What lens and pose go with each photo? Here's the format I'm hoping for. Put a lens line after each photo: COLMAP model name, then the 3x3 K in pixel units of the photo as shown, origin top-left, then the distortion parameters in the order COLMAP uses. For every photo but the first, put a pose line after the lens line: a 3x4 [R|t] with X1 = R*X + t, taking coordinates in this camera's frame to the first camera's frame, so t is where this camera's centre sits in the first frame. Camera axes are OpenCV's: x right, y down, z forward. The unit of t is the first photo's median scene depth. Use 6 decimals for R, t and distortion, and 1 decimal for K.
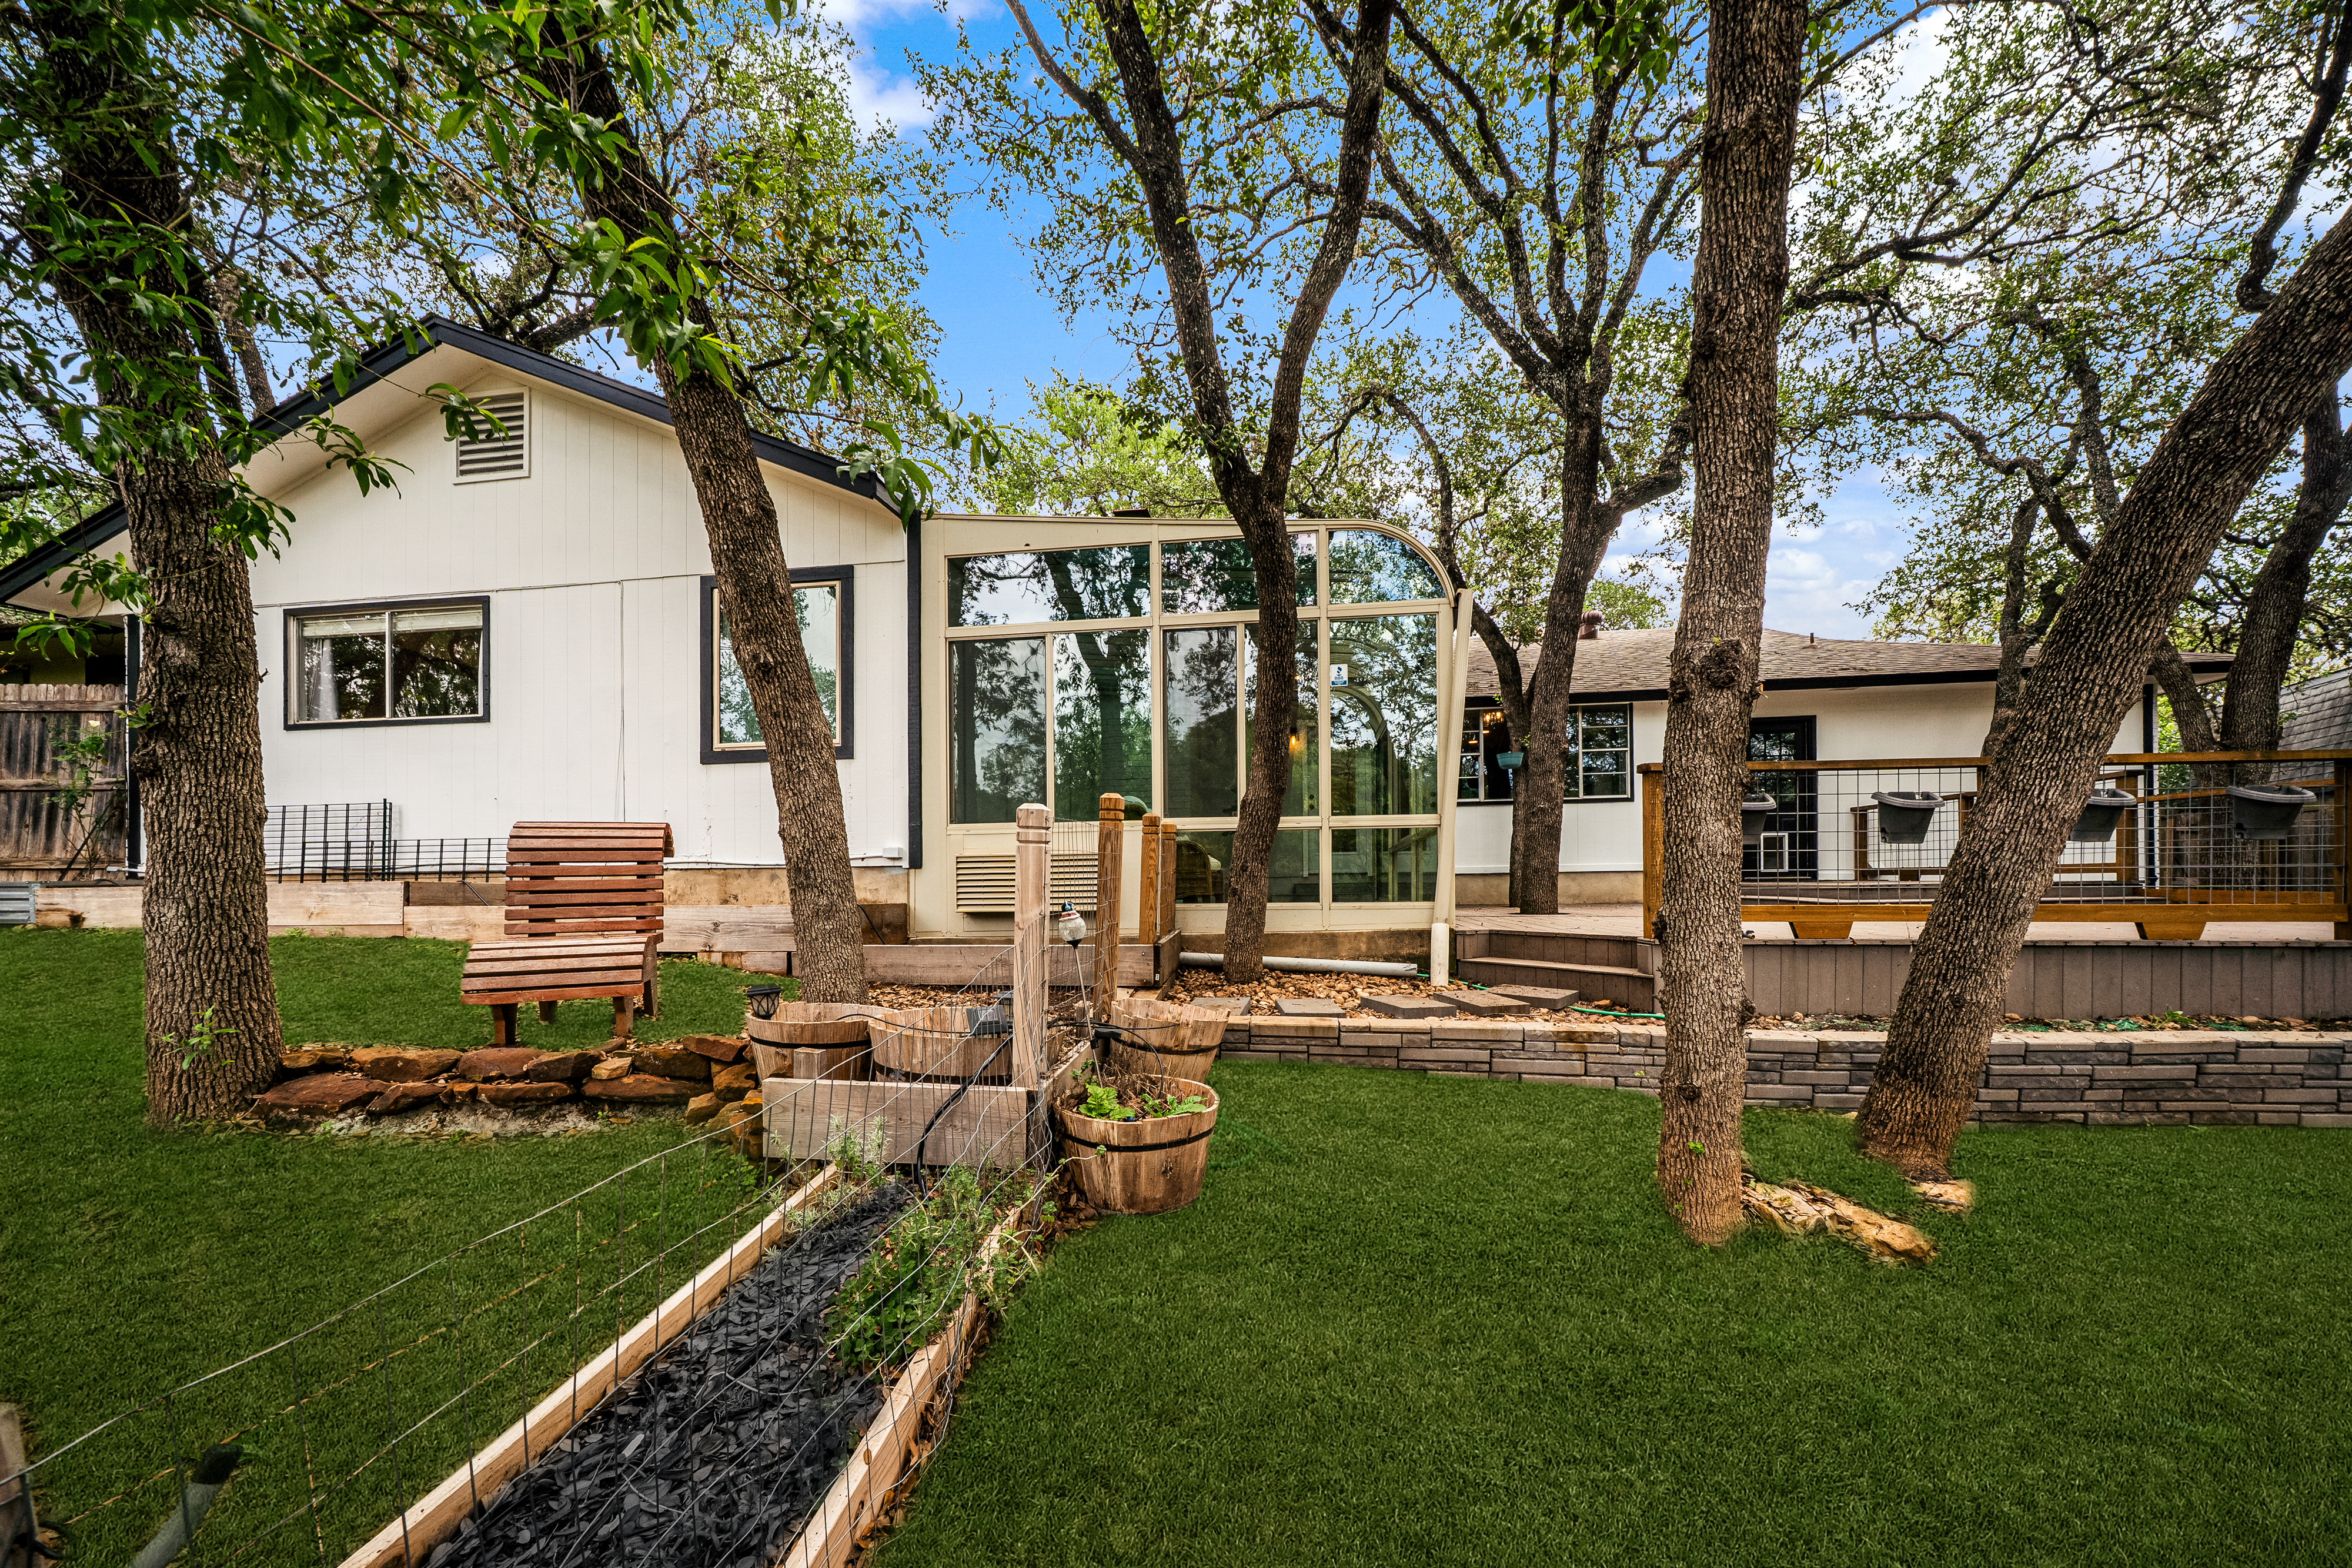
lens RADIAL K [[811.7, 0, 1187.9], [0, 811.7, 876.0], [0, 0, 1]] dist [-0.001756, -0.000150]
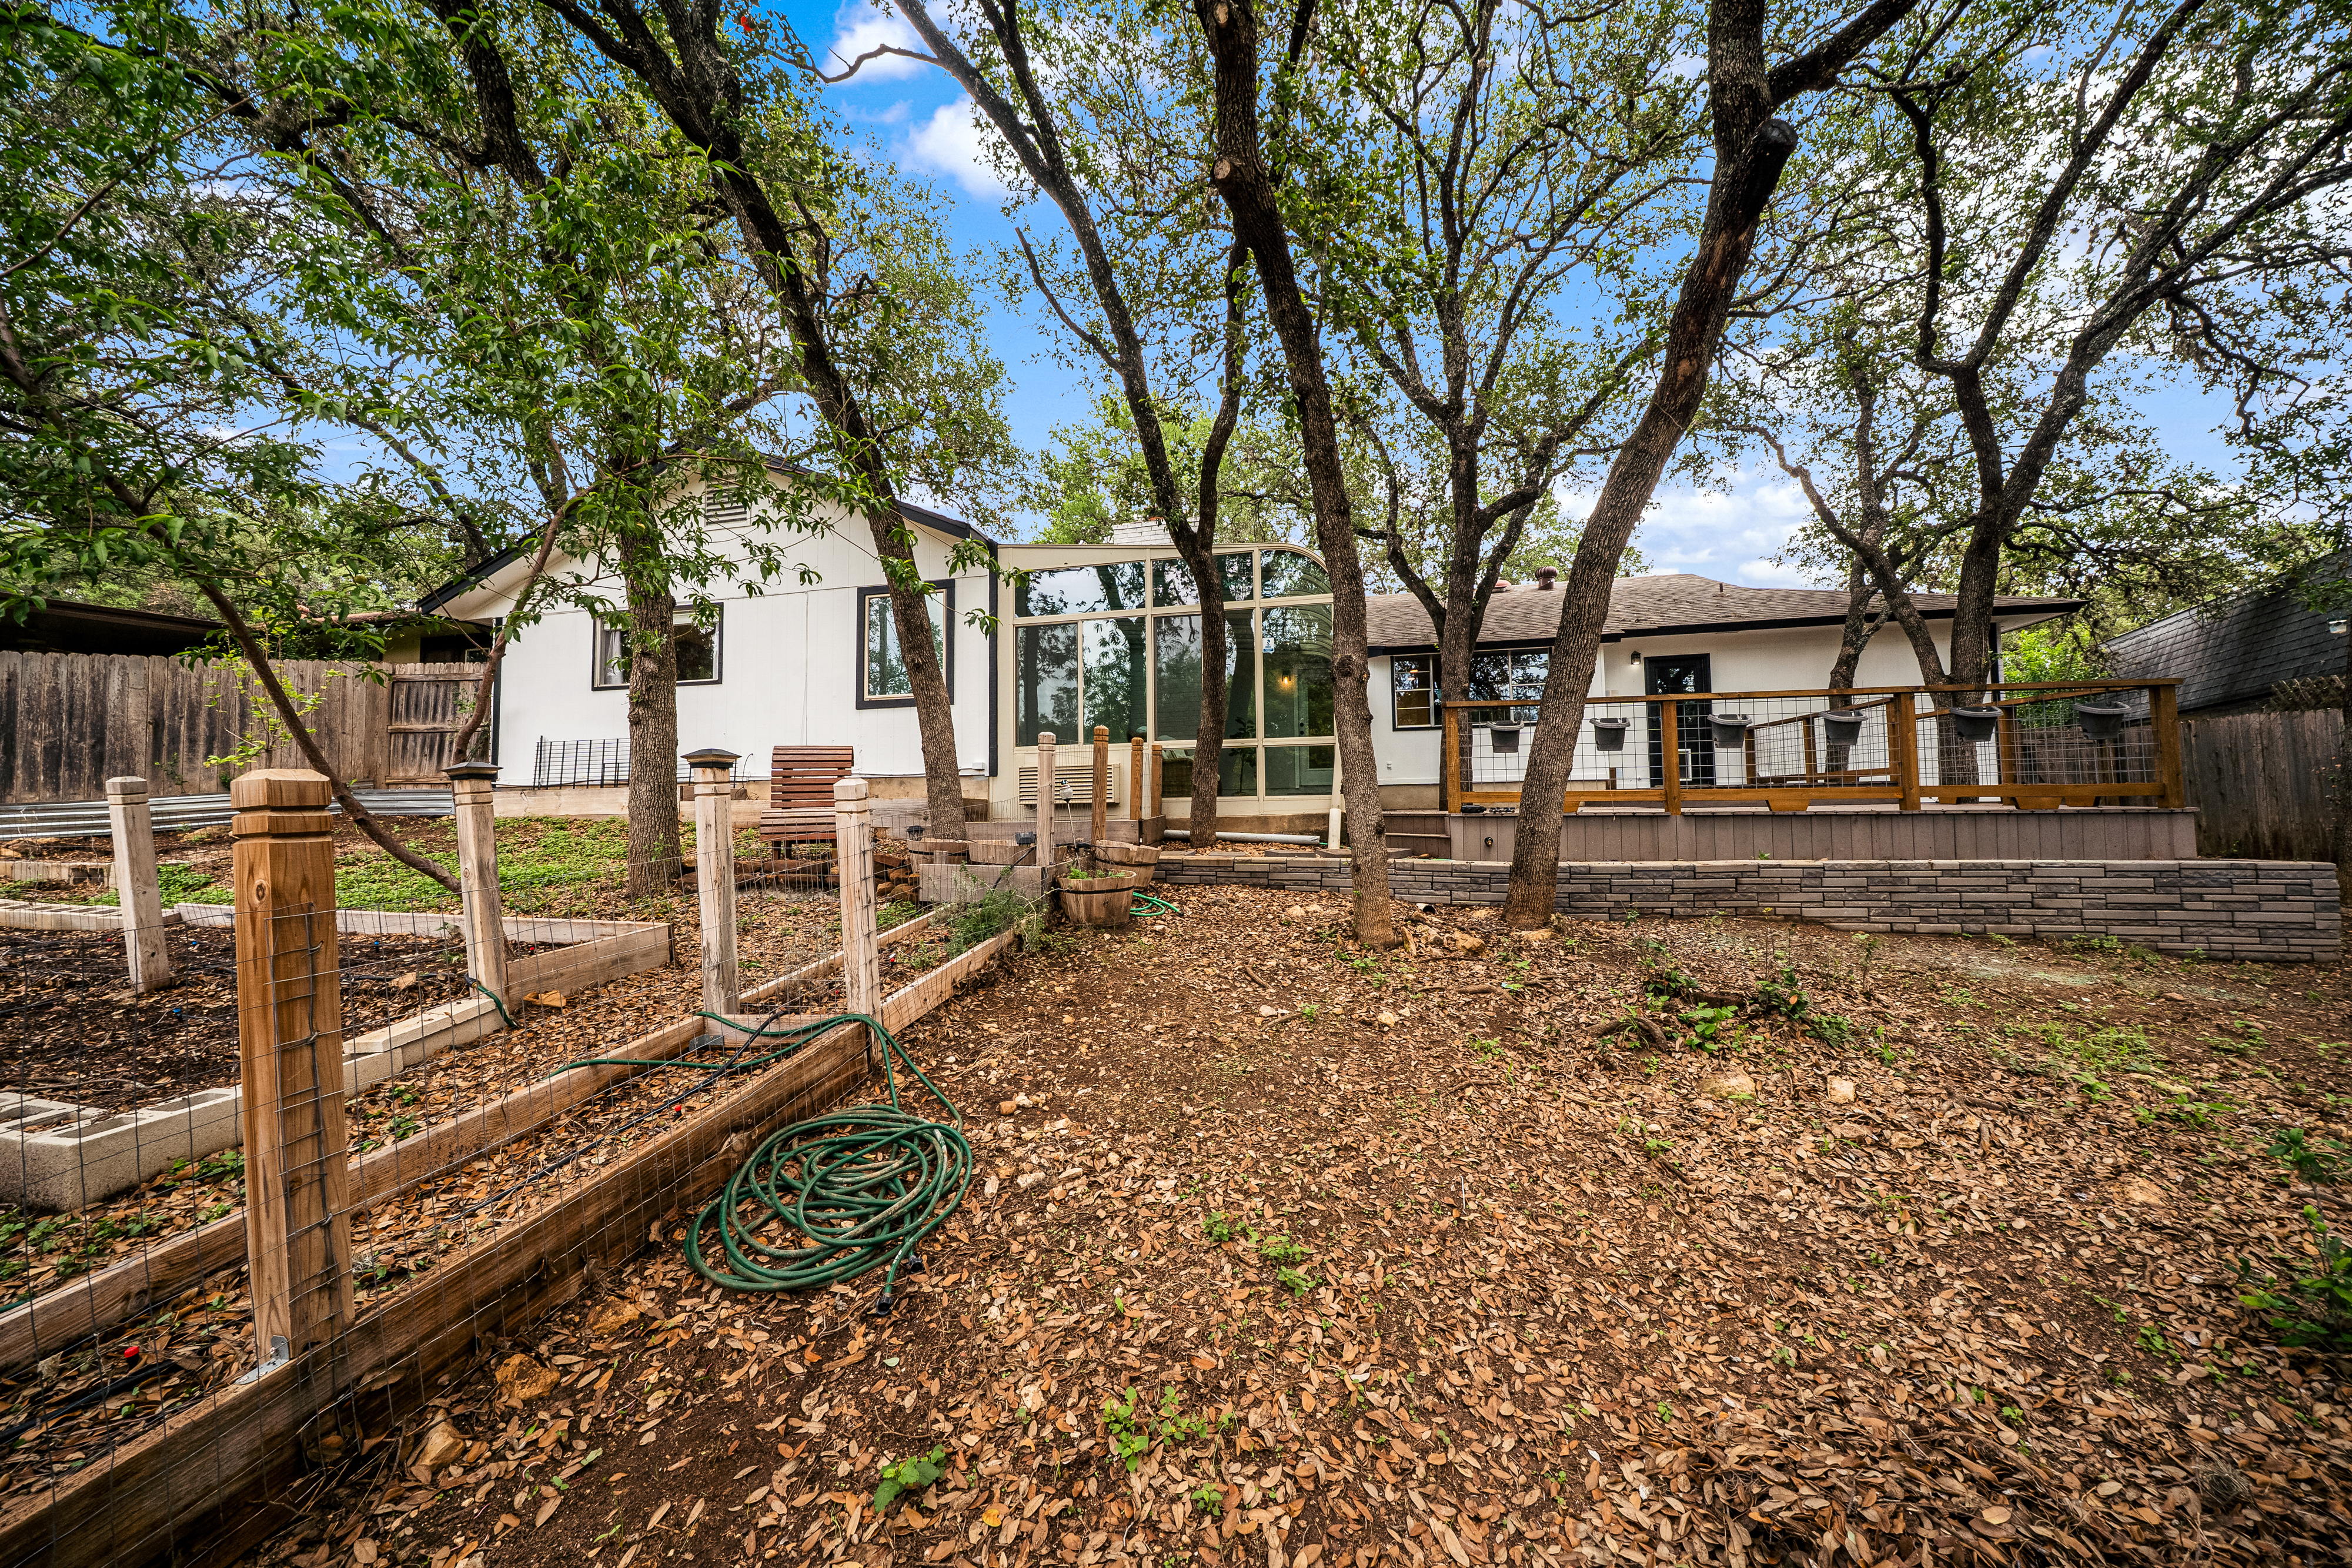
lens RADIAL K [[811.7, 0, 1178.9], [0, 811.7, 772.9], [0, 0, 1]] dist [-0.001756, -0.000150]
pose [[0.994458, -0.007514, -0.104863, 0.172947], [0.003280, 0.999175, -0.040484, 0.048670], [0.105081, 0.039916, 0.993662, -0.486394]]
